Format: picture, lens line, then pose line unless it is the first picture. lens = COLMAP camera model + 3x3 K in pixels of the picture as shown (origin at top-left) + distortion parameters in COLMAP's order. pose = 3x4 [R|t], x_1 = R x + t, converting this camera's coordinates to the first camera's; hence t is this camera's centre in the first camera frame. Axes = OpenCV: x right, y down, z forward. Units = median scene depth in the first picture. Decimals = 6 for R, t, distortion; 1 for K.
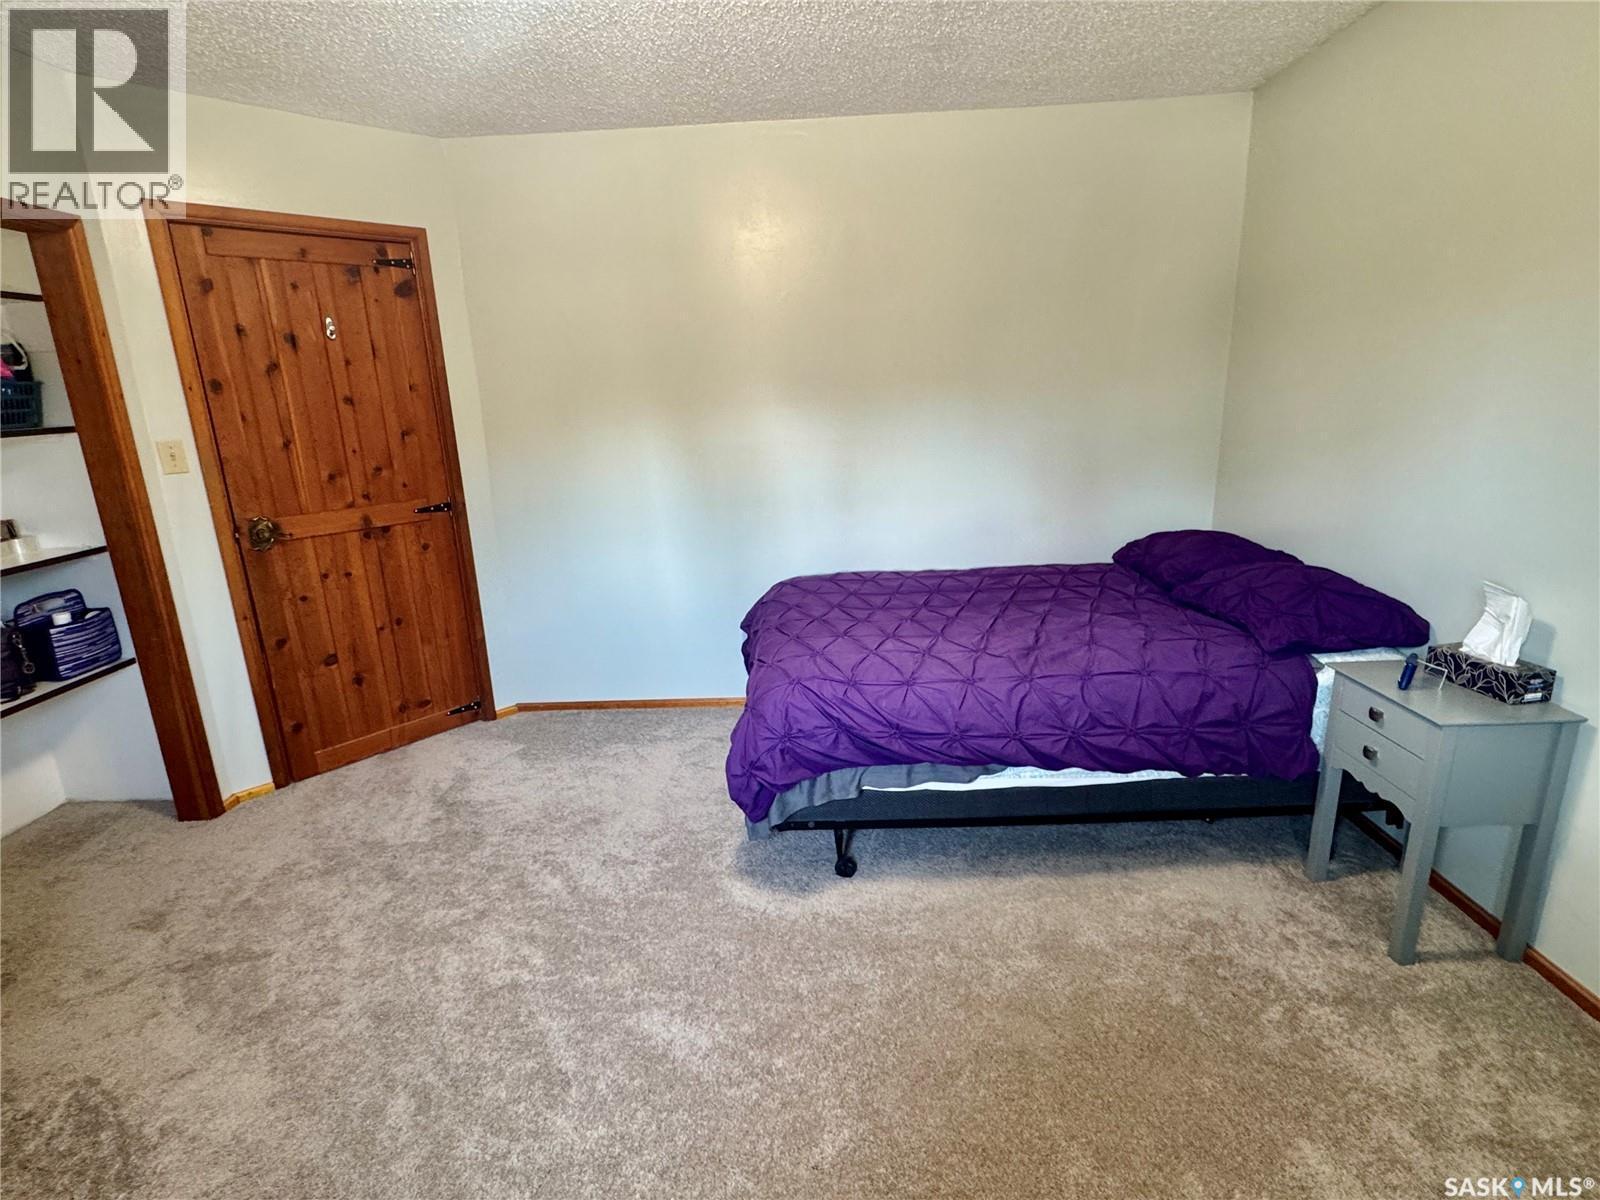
lens RADIAL K [[804.4, 0, 797.5], [0, 804.4, 600.6], [0, 0, 1]] dist [-0.002407, 0.001350]
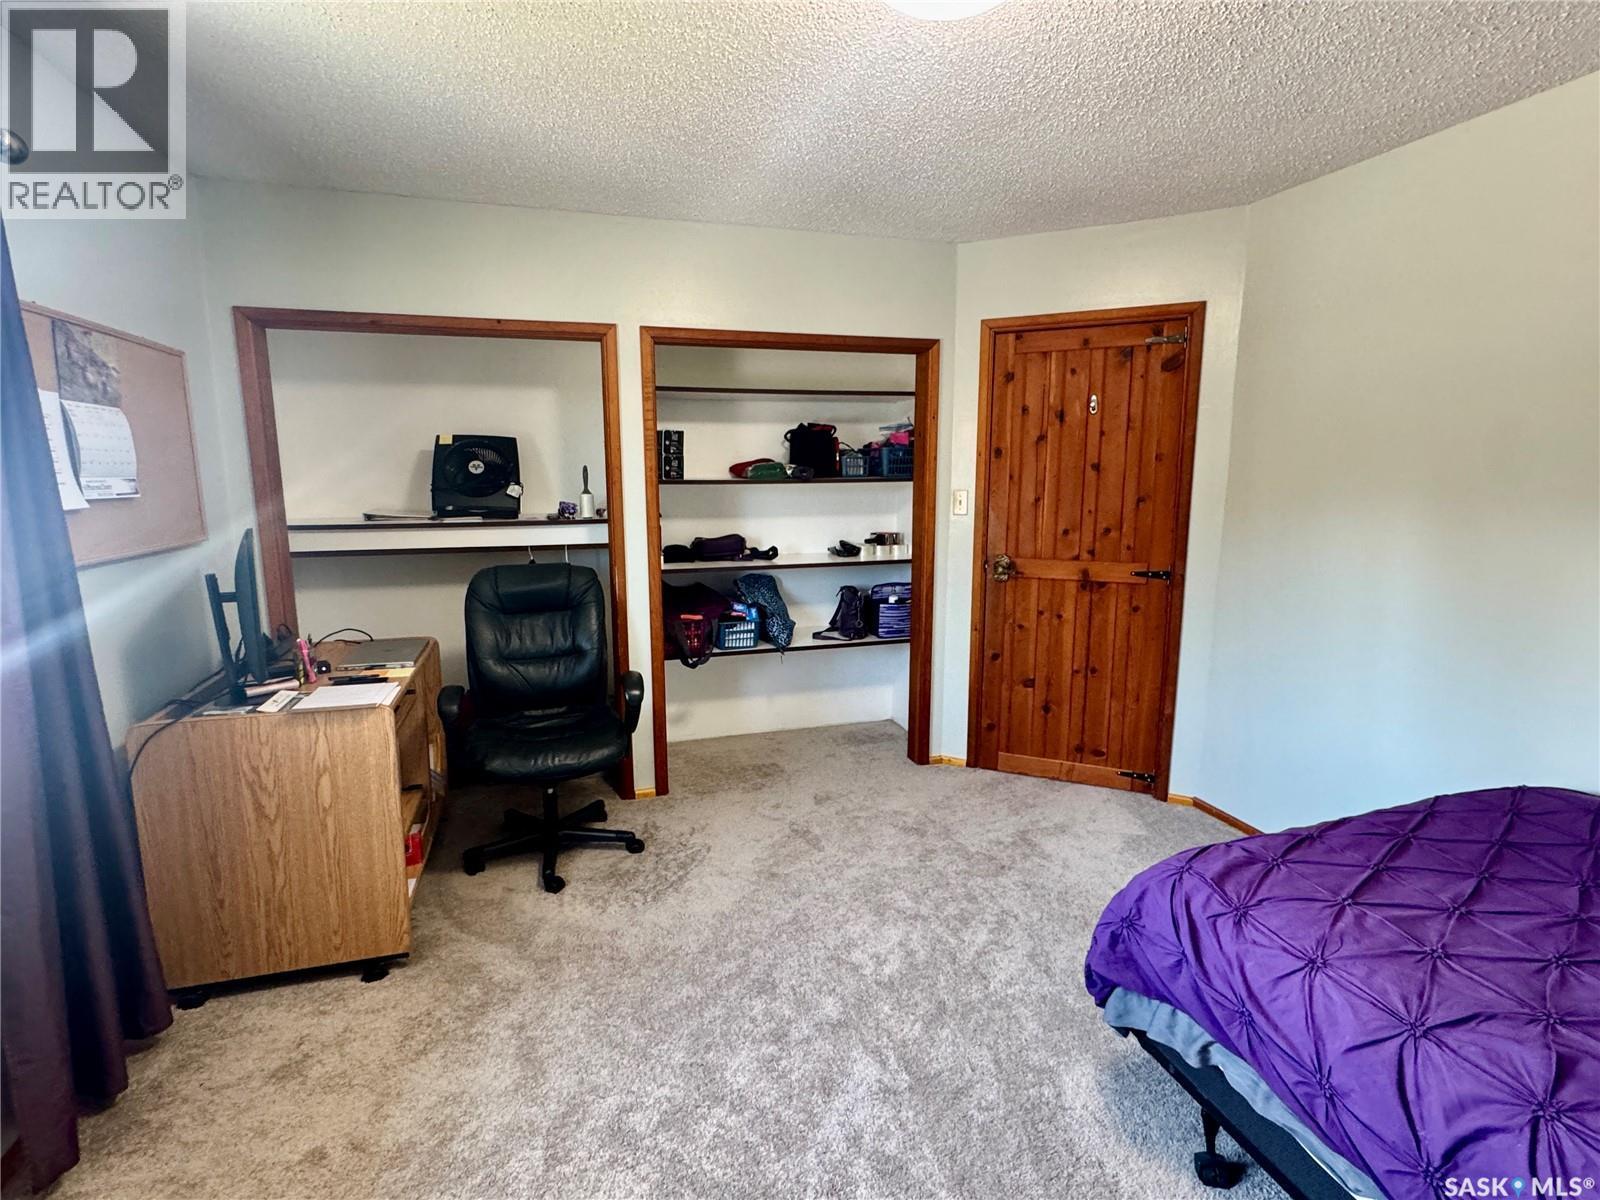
lens RADIAL K [[804.4, 0, 797.5], [0, 804.4, 600.6], [0, 0, 1]] dist [-0.002407, 0.001350]
pose [[0.294954, 0.197717, -0.934832, 0.398438], [-0.254463, 0.959280, 0.122600, -0.101272], [0.921005, 0.201719, 0.333255, 0.280169]]
